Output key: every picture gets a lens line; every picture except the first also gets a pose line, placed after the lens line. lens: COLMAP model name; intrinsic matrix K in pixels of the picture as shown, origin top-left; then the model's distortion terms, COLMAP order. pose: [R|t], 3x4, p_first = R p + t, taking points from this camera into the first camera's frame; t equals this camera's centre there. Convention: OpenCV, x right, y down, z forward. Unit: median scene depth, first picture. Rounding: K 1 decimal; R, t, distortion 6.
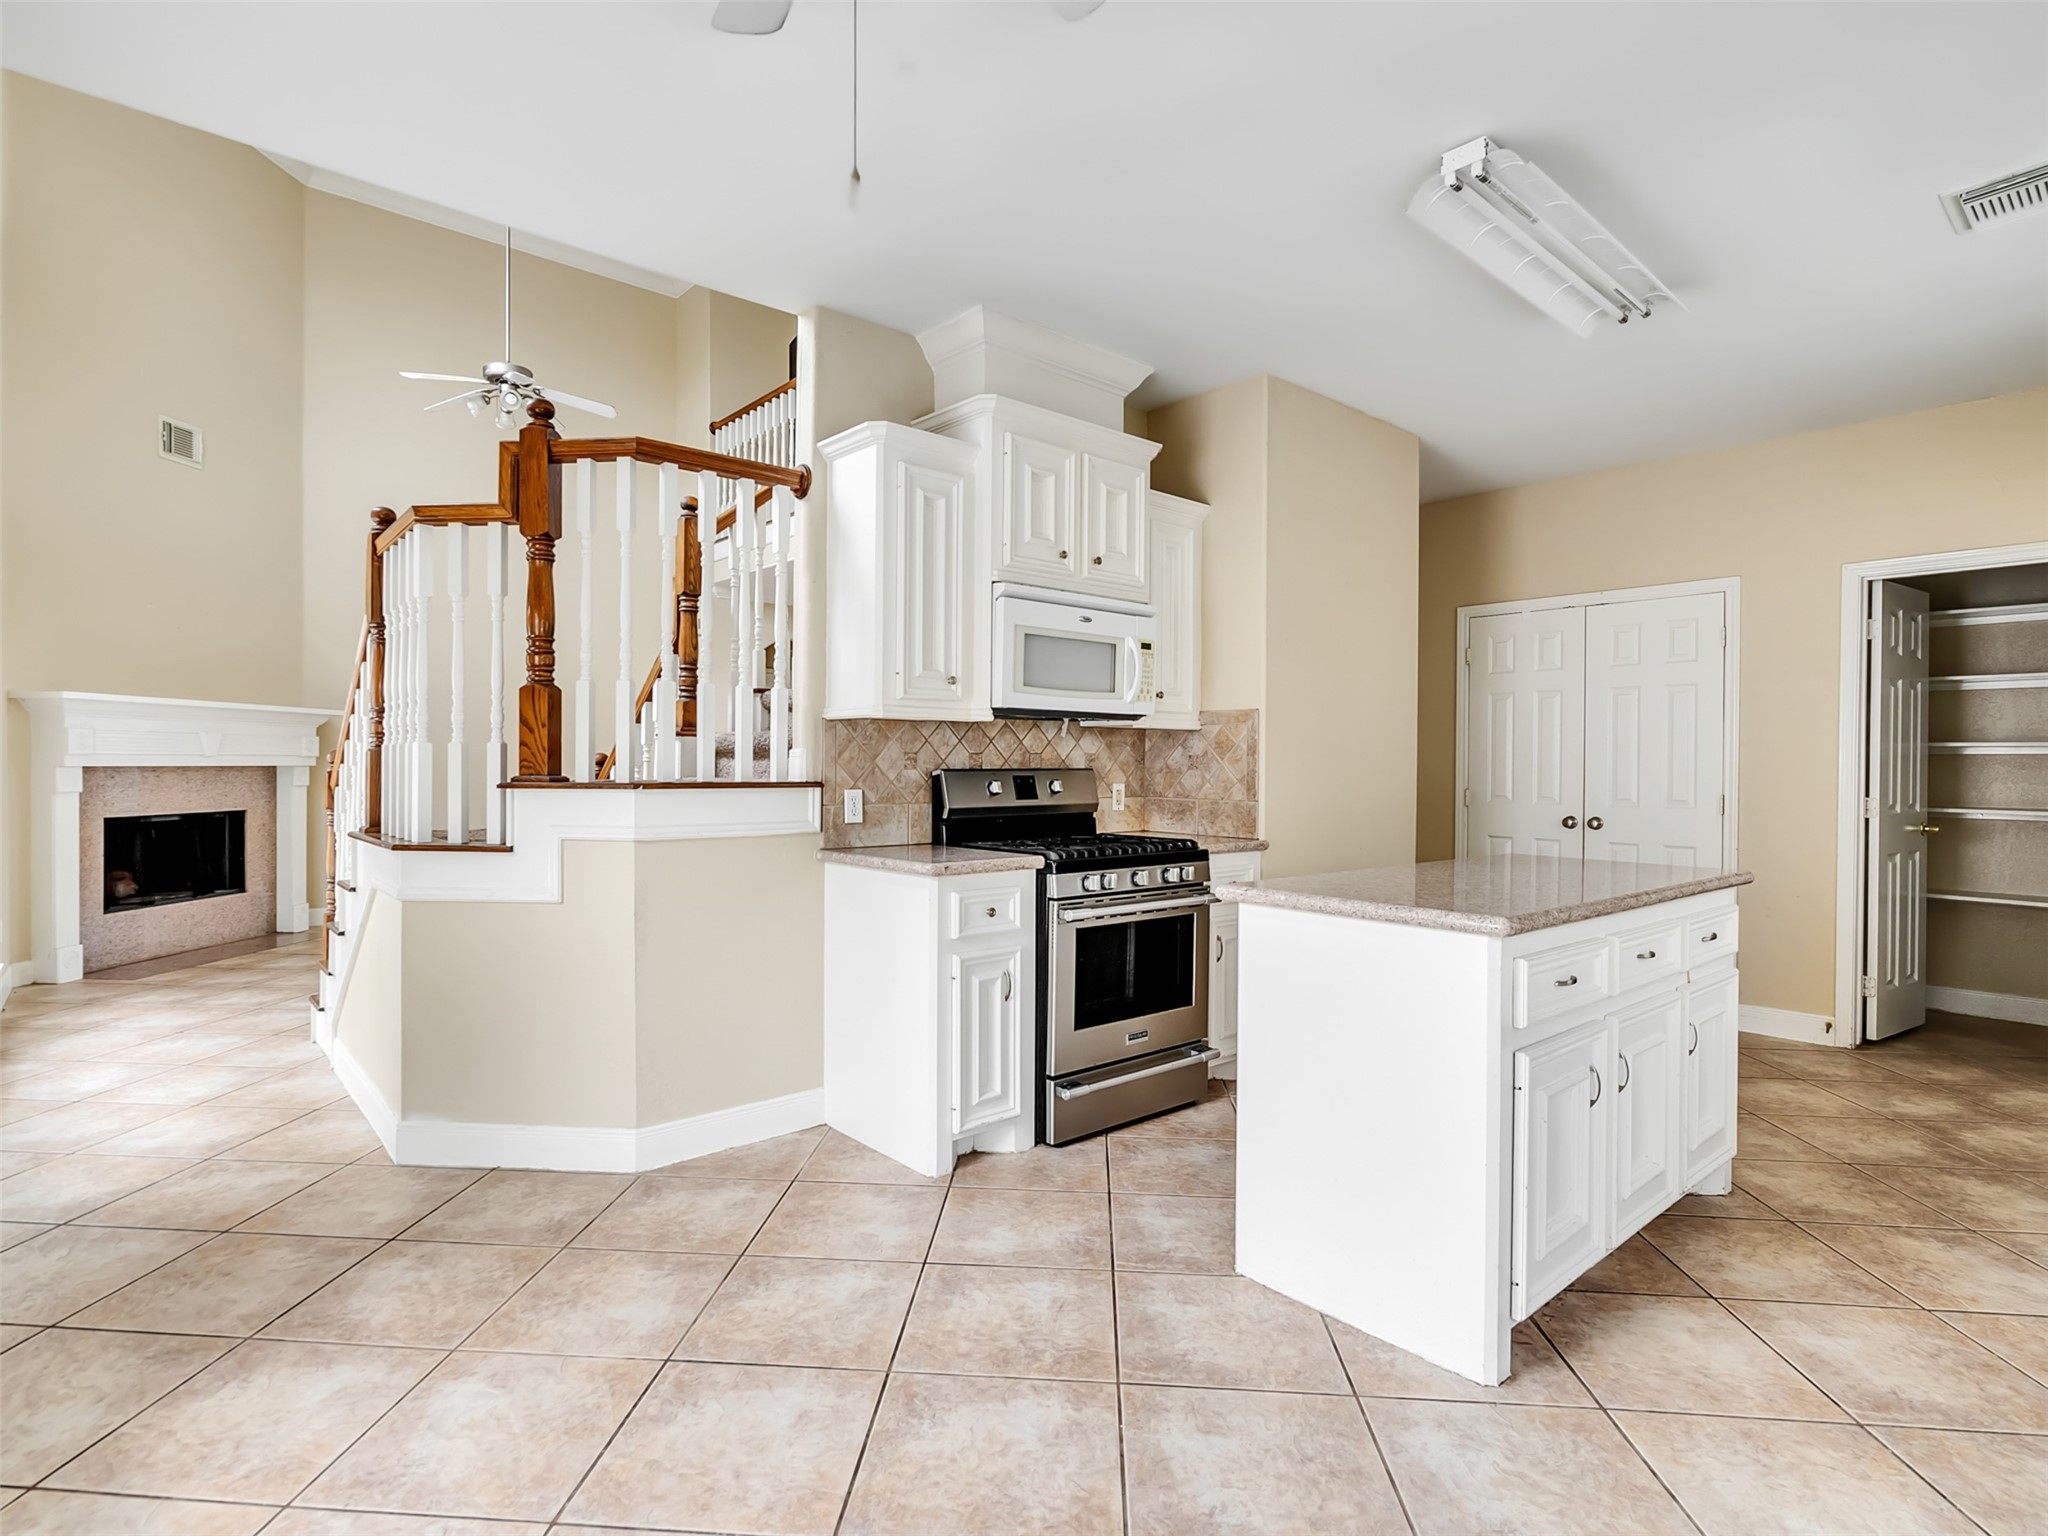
lens RADIAL K [[1046.2, 0, 999.6], [0, 1046.2, 766.8], [0, 0, 1]] dist [-0.005415, 0.003395]
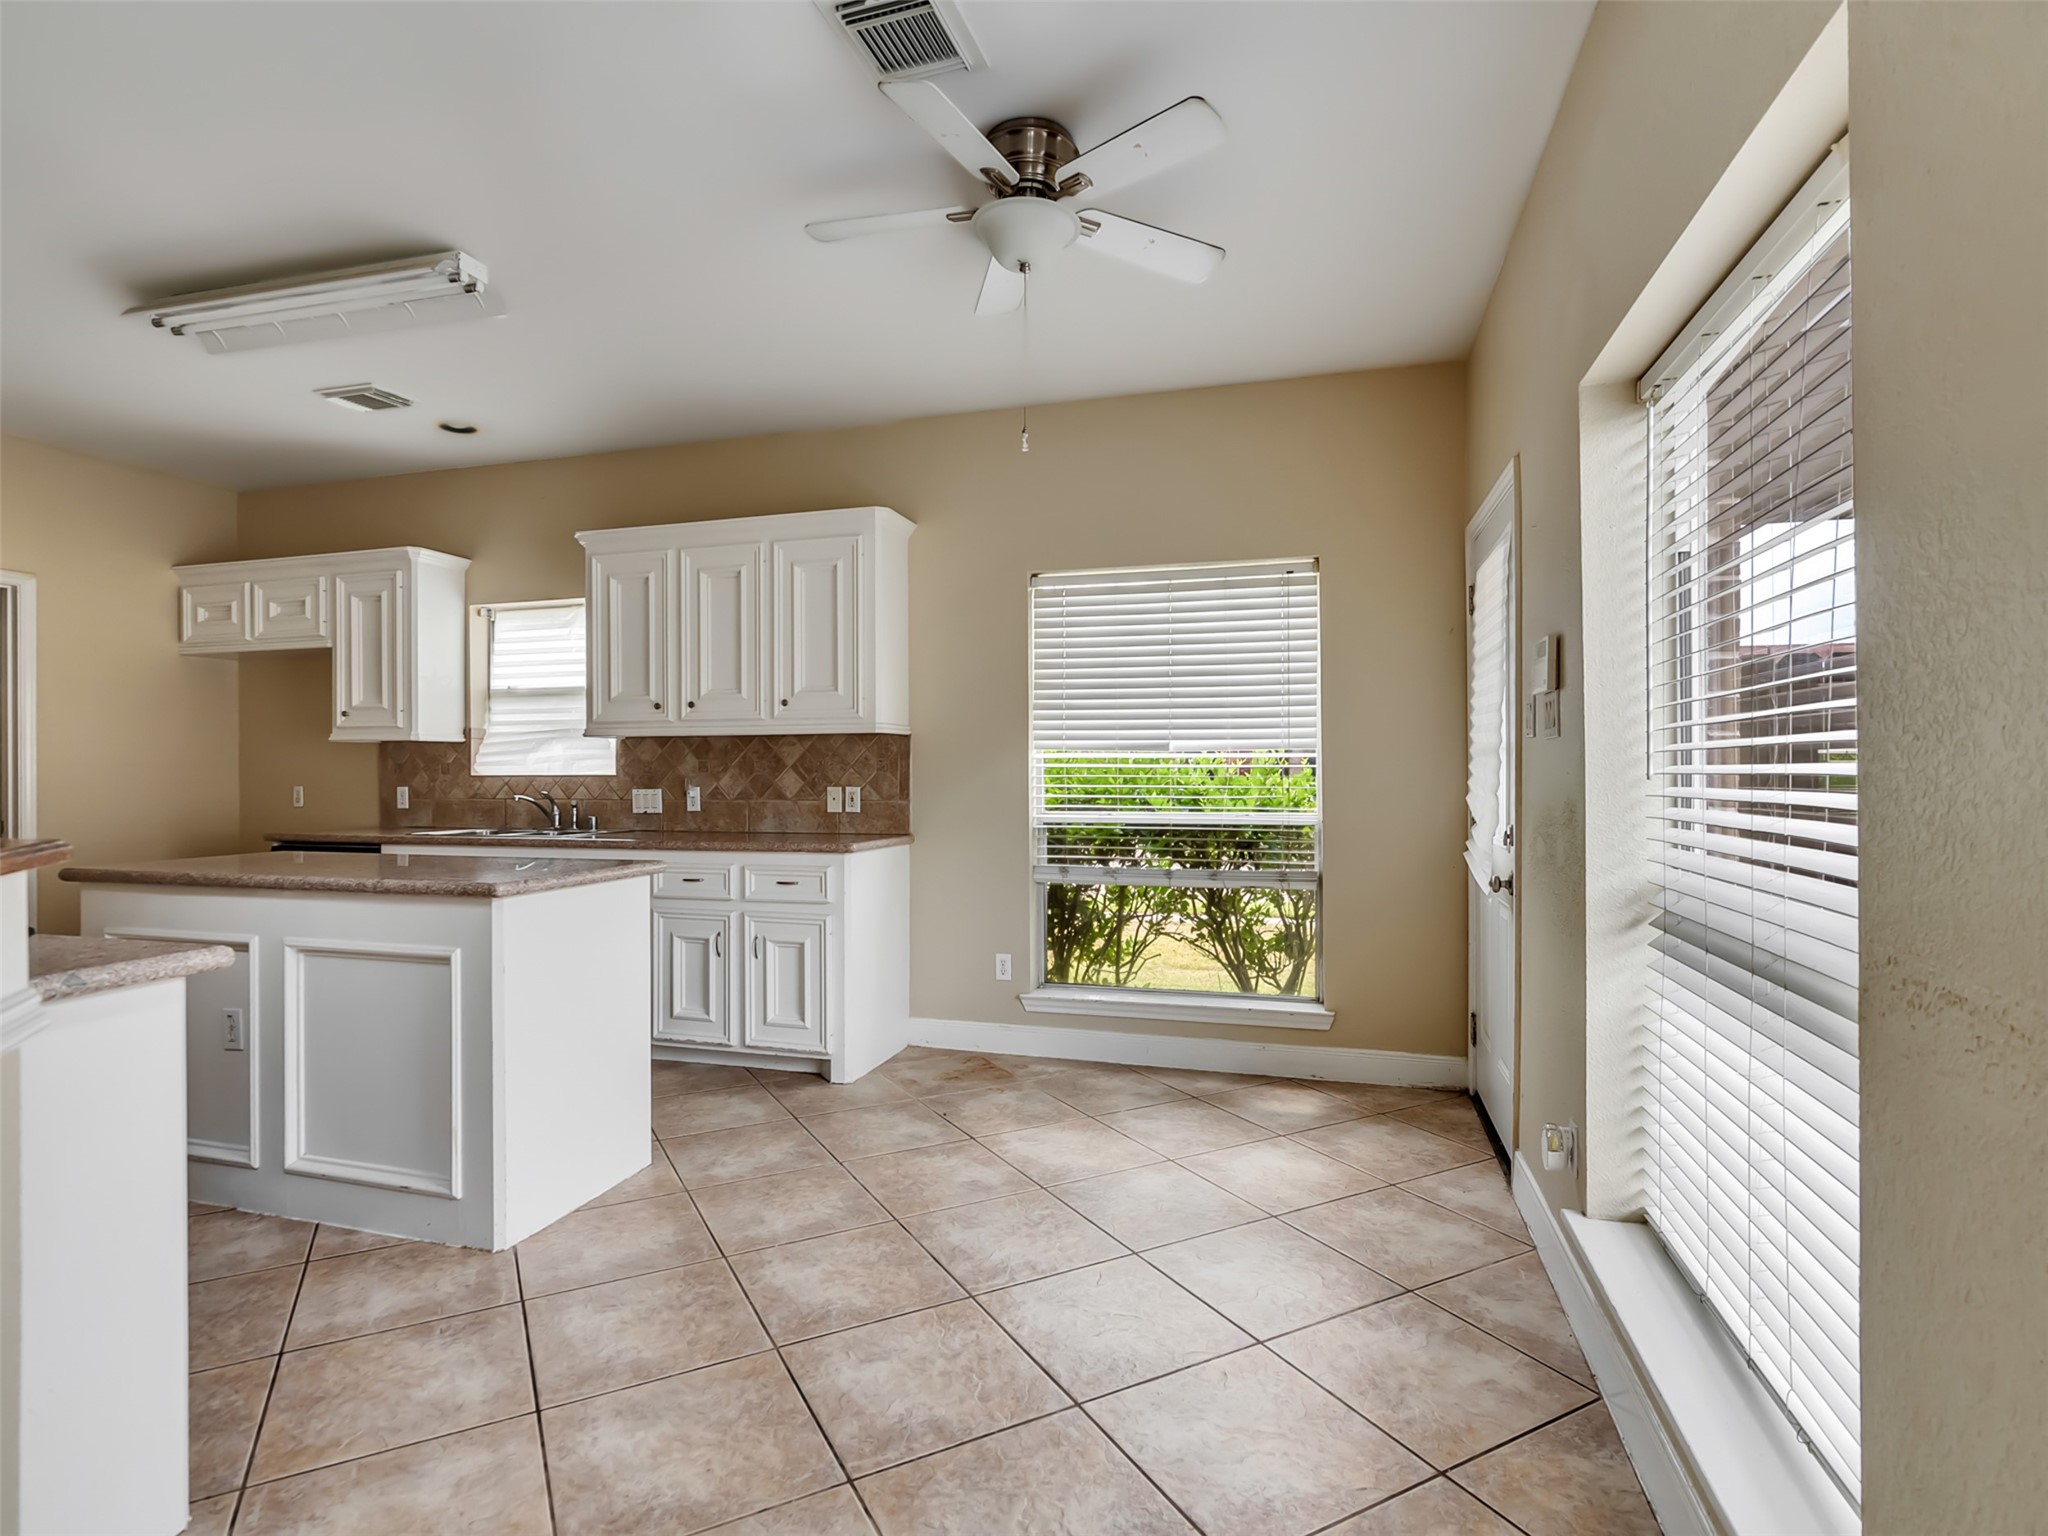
lens RADIAL K [[1046.2, 0, 999.6], [0, 1046.2, 766.8], [0, 0, 1]] dist [-0.005415, 0.003395]
pose [[-0.538331, -0.006039, 0.842712, -0.650268], [0.002057, 0.999962, 0.008480, -0.006715], [-0.842731, 0.006299, -0.538298, 0.807018]]
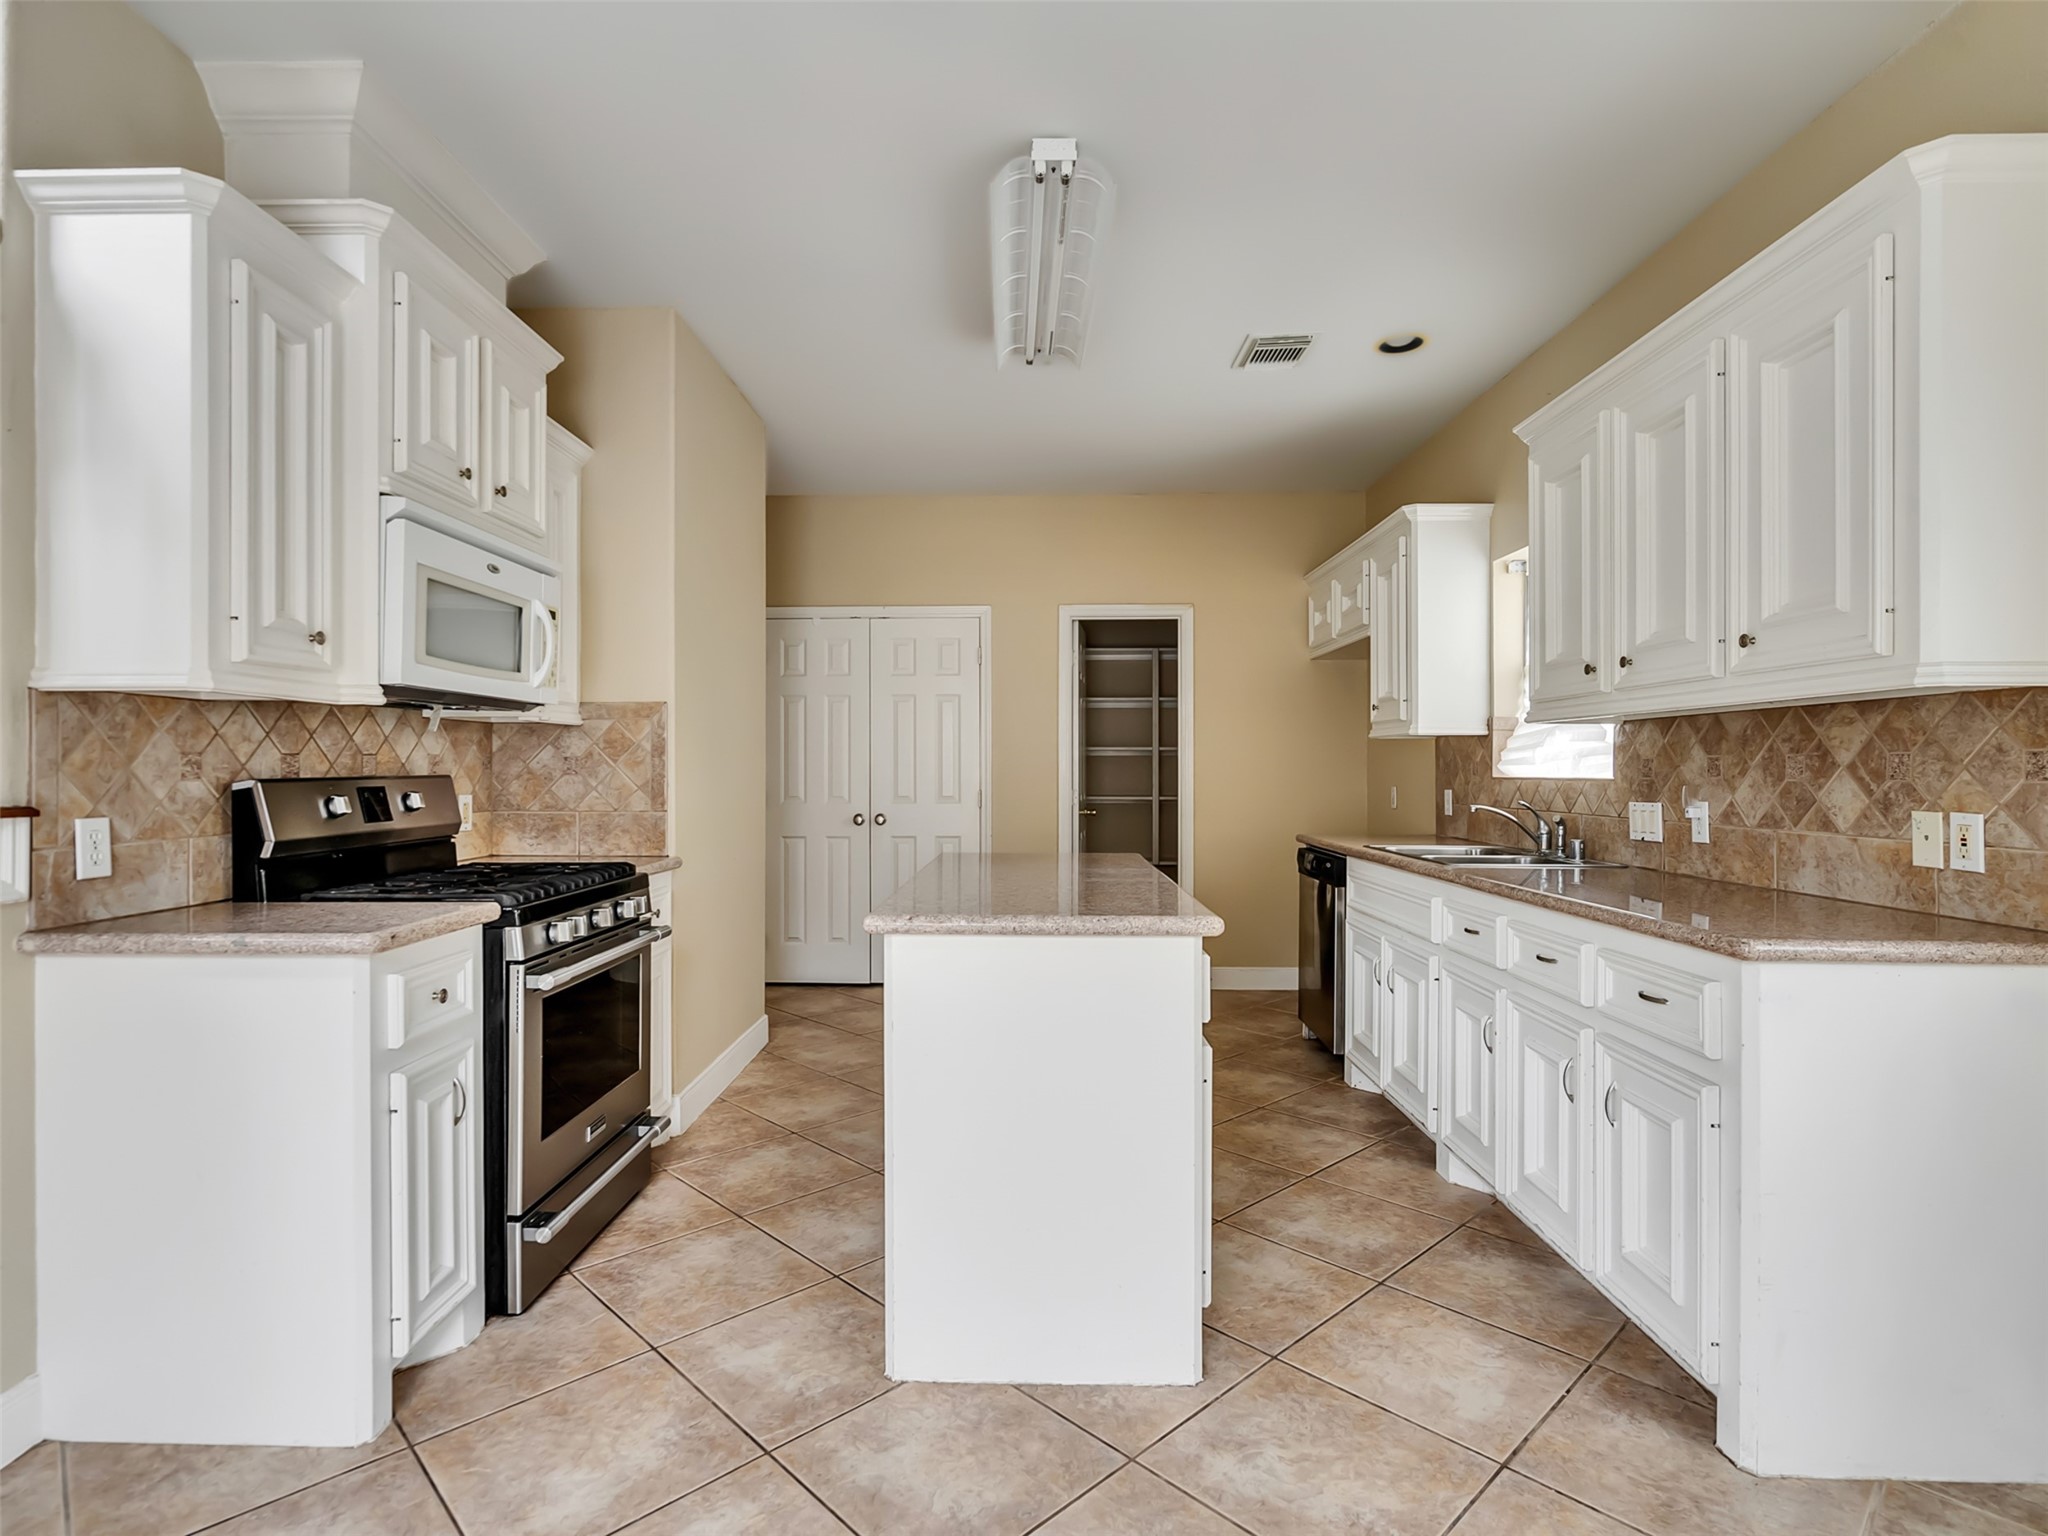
lens RADIAL K [[1046.2, 0, 999.6], [0, 1046.2, 766.8], [0, 0, 1]] dist [-0.005415, 0.003395]
pose [[0.668330, -0.007614, 0.743826, -0.232025], [0.009075, 0.999957, 0.002082, -0.002590], [-0.743810, 0.005358, 0.668370, 0.269074]]
